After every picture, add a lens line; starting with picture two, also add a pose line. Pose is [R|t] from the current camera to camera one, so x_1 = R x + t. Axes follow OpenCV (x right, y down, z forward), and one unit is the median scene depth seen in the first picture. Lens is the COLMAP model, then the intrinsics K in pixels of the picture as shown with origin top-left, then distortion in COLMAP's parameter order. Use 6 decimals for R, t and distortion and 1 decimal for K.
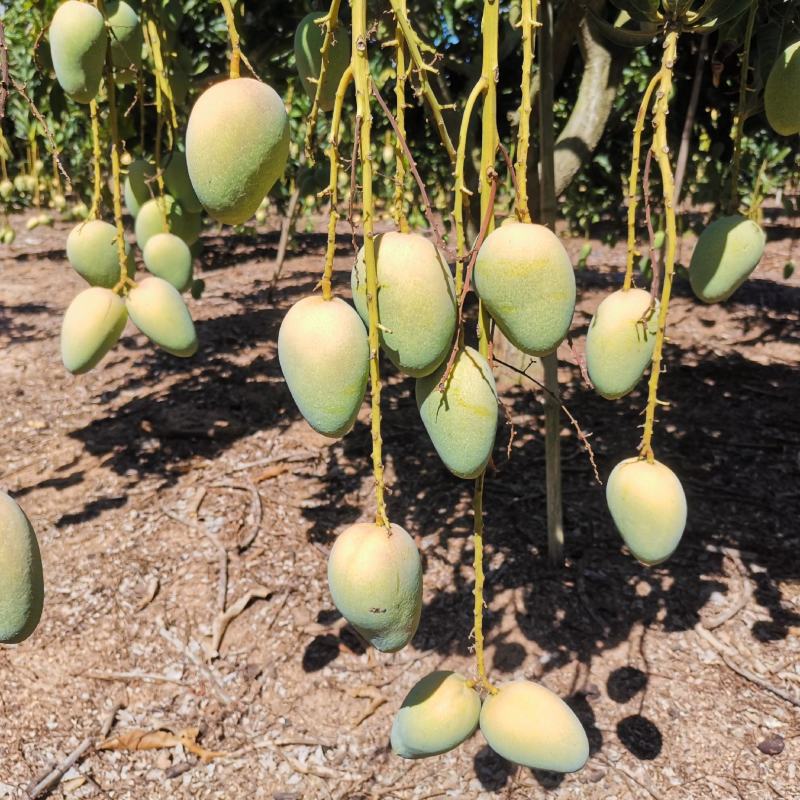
lens RADIAL K [[1000.9, 0, 398.4], [0, 1000.9, 398.3], [0, 0, 1]] dist [0.039249, 0.000000]
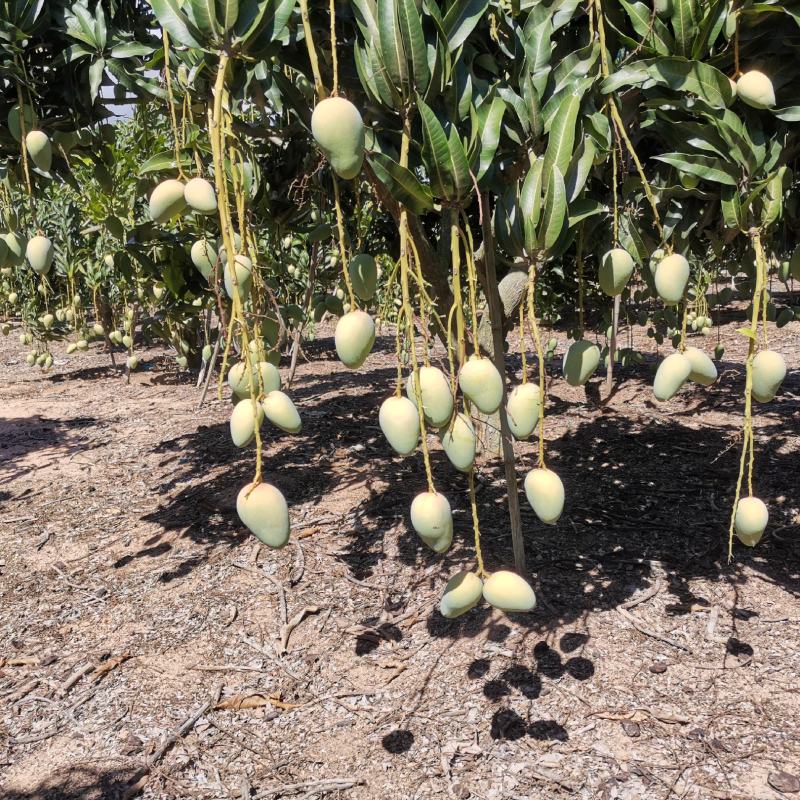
lens RADIAL K [[1000.9, 0, 400.4], [0, 1000.9, 399.8], [0, 0, 1]] dist [0.039249, 0.000000]
pose [[0.998169, -0.060065, 0.007145, -0.006098], [0.060469, 0.993848, -0.092784, 0.037787], [-0.001528, 0.093046, 0.995661, -0.381988]]
